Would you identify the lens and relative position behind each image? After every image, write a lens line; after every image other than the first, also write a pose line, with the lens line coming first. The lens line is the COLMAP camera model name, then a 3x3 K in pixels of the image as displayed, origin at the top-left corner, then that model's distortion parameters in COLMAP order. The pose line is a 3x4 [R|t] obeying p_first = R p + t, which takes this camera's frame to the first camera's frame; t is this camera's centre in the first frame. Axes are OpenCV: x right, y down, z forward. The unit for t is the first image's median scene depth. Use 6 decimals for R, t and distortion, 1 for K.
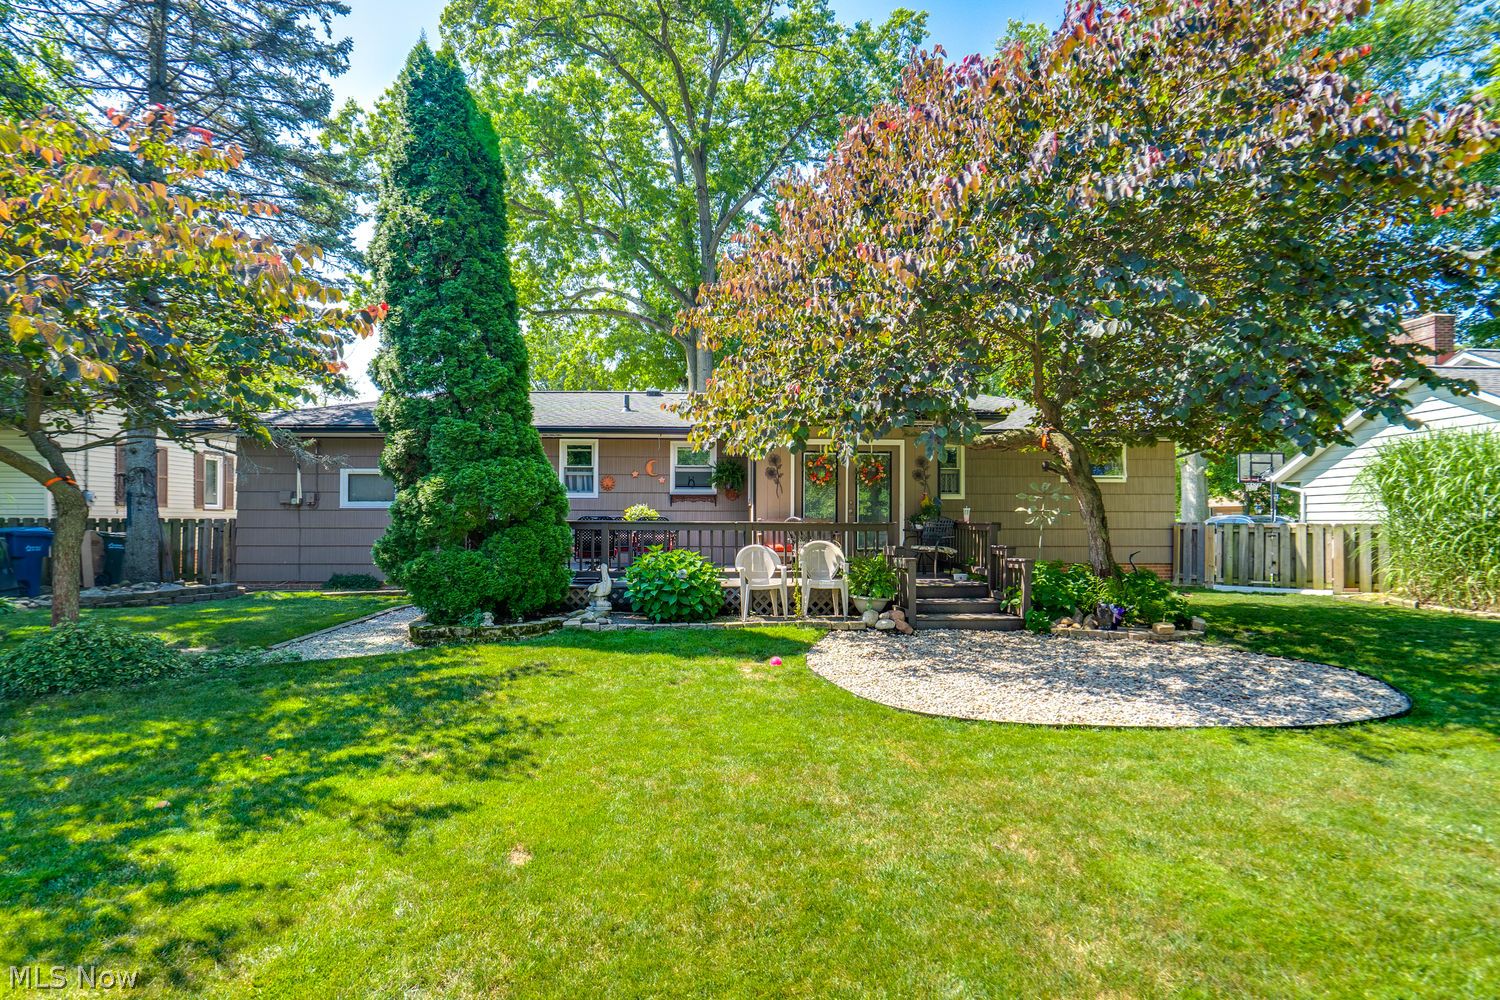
lens RADIAL K [[655.9, 0, 778.6], [0, 655.9, 500.0], [0, 0, 1]] dist [-0.003753, -0.000275]
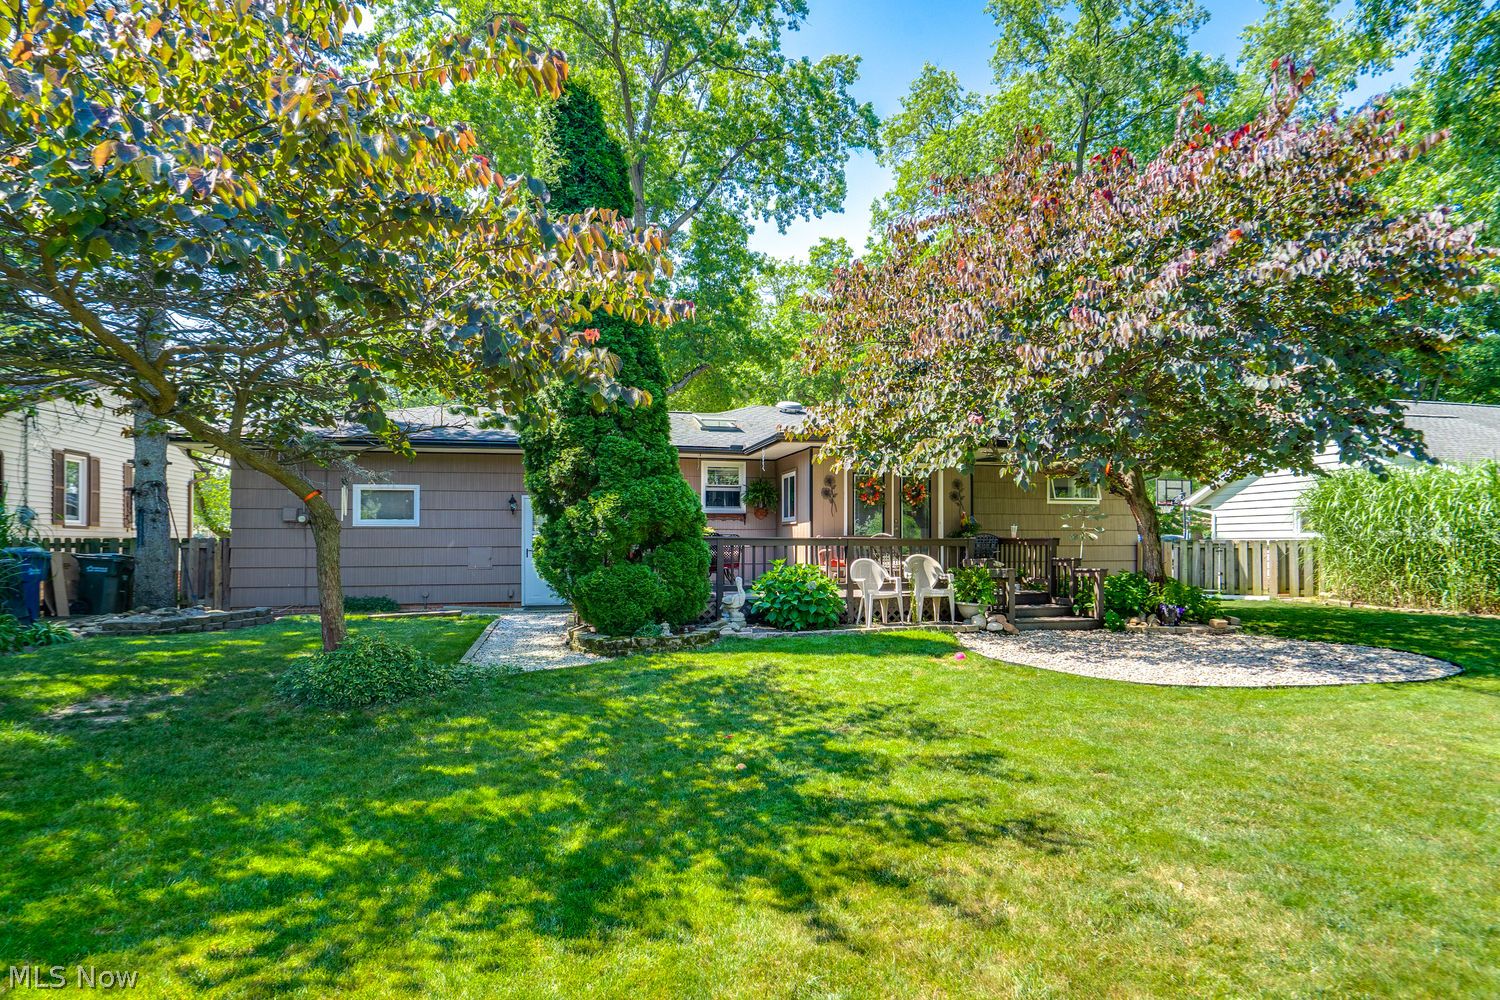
lens RADIAL K [[686.9, 0, 750.4], [0, 686.9, 510.0], [0, 0, 1]] dist [0.000294, 0.000600]
pose [[0.984085, 0.005232, 0.177623, -0.351502], [-0.002037, 0.999833, -0.018165, 0.007243], [-0.177688, 0.017515, 0.983931, -0.075557]]
